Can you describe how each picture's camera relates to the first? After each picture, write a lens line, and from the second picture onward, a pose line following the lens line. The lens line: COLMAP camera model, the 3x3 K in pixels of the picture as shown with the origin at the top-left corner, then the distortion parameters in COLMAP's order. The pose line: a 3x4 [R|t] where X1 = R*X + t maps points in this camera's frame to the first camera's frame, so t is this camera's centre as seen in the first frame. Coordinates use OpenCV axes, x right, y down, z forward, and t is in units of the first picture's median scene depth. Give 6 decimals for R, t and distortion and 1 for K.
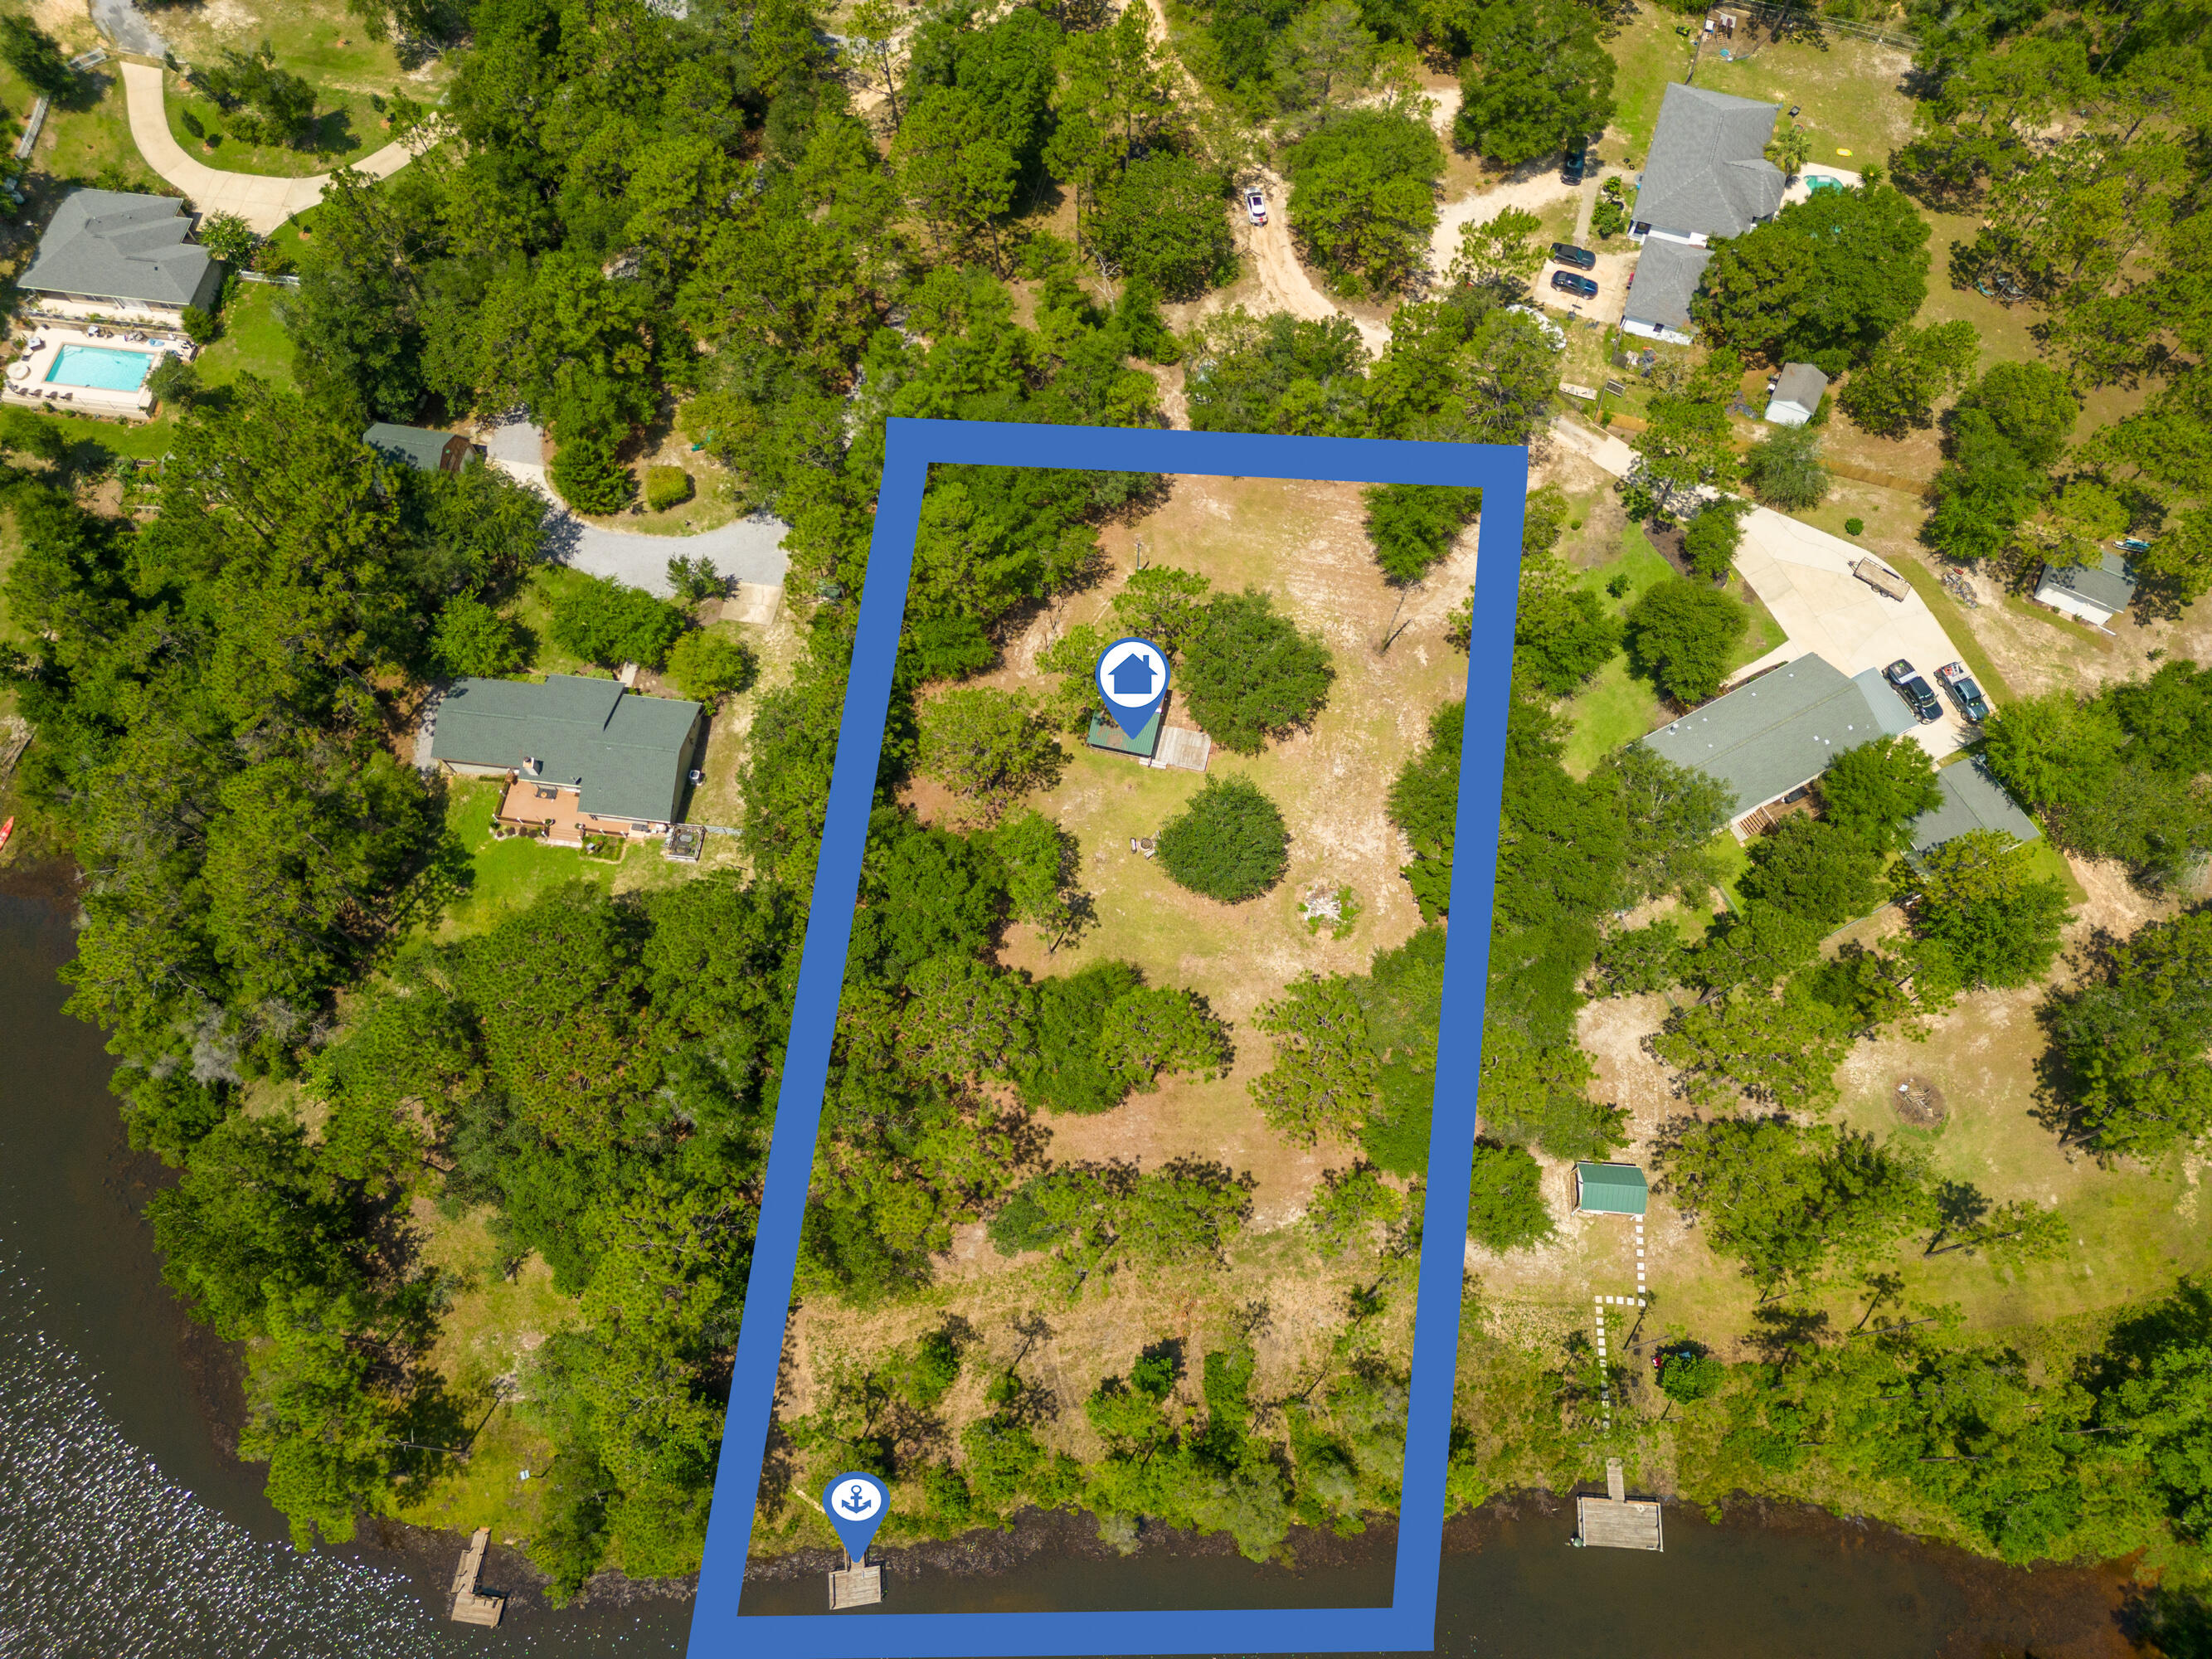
lens RADIAL K [[1549.2, 0, 1106.6], [0, 1549.2, 829.7], [0, 0, 1]] dist [0.013163, -0.002024]
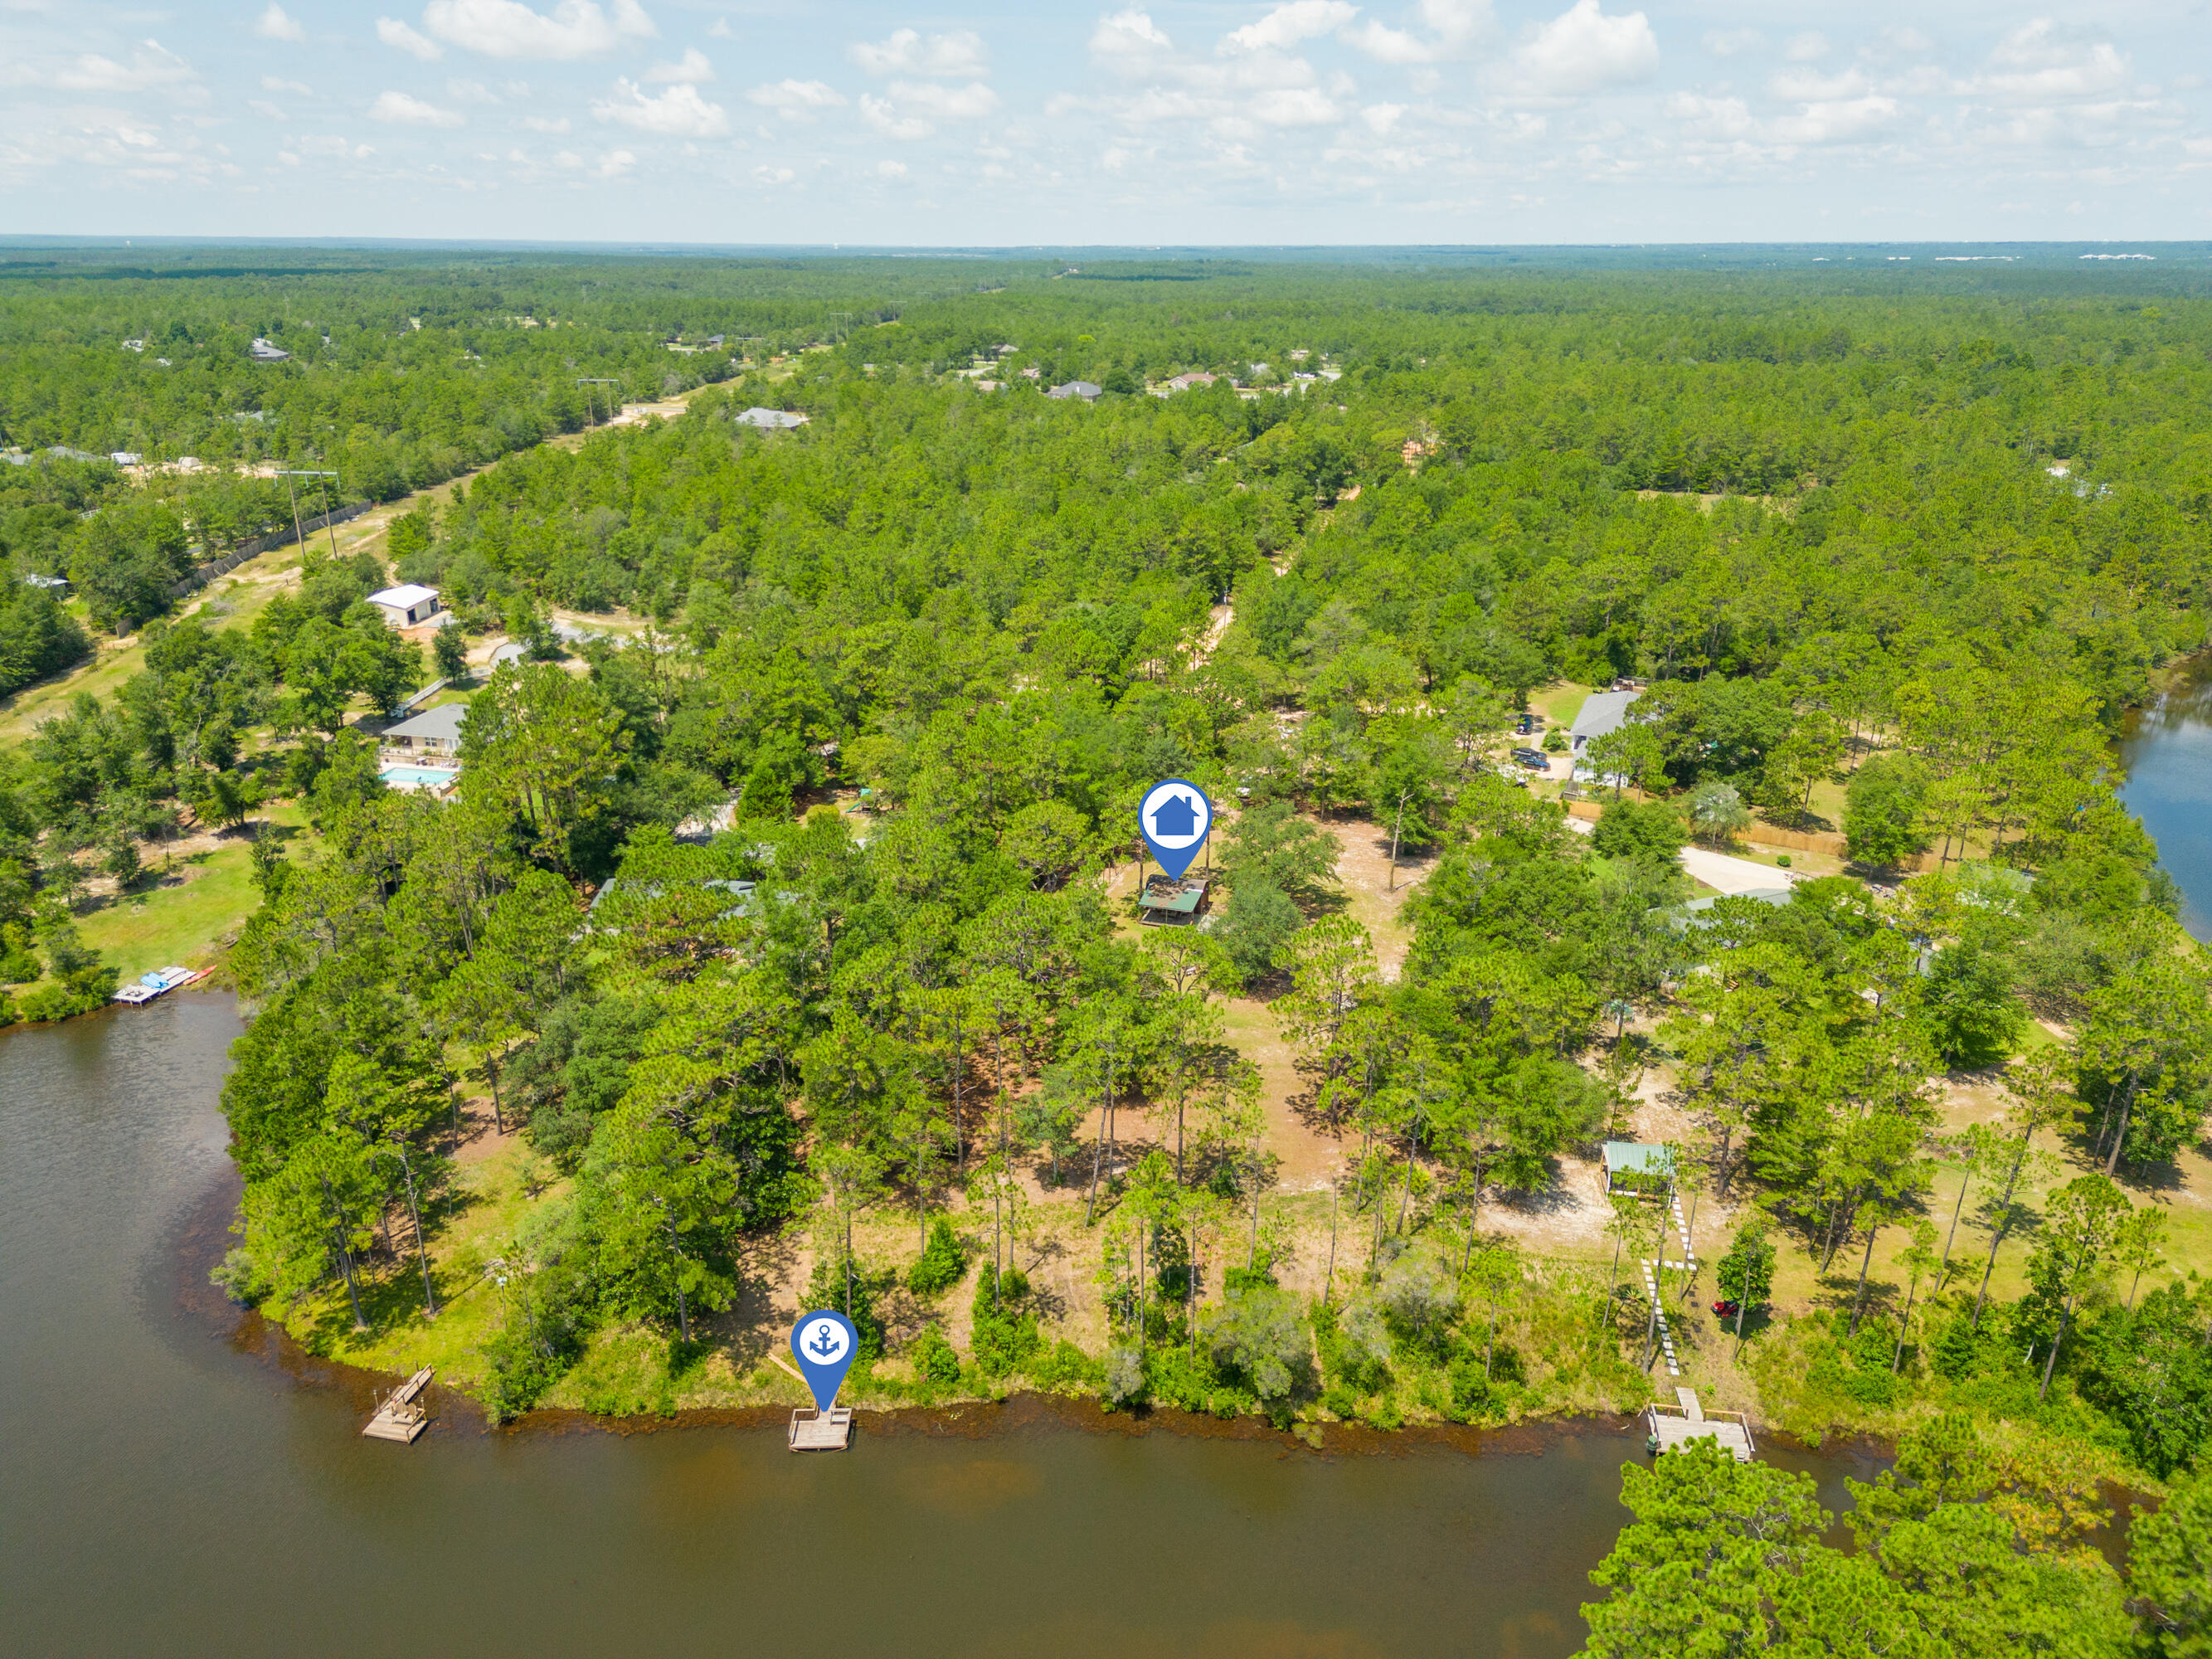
lens RADIAL K [[1549.2, 0, 1107.5], [0, 1549.2, 829.5], [0, 0, 1]] dist [0.013163, -0.002024]
pose [[0.997058, 0.032427, -0.069458, 0.048490], [-0.071640, 0.716535, -0.693863, 0.804080], [0.027269, 0.696797, 0.716750, 0.132164]]
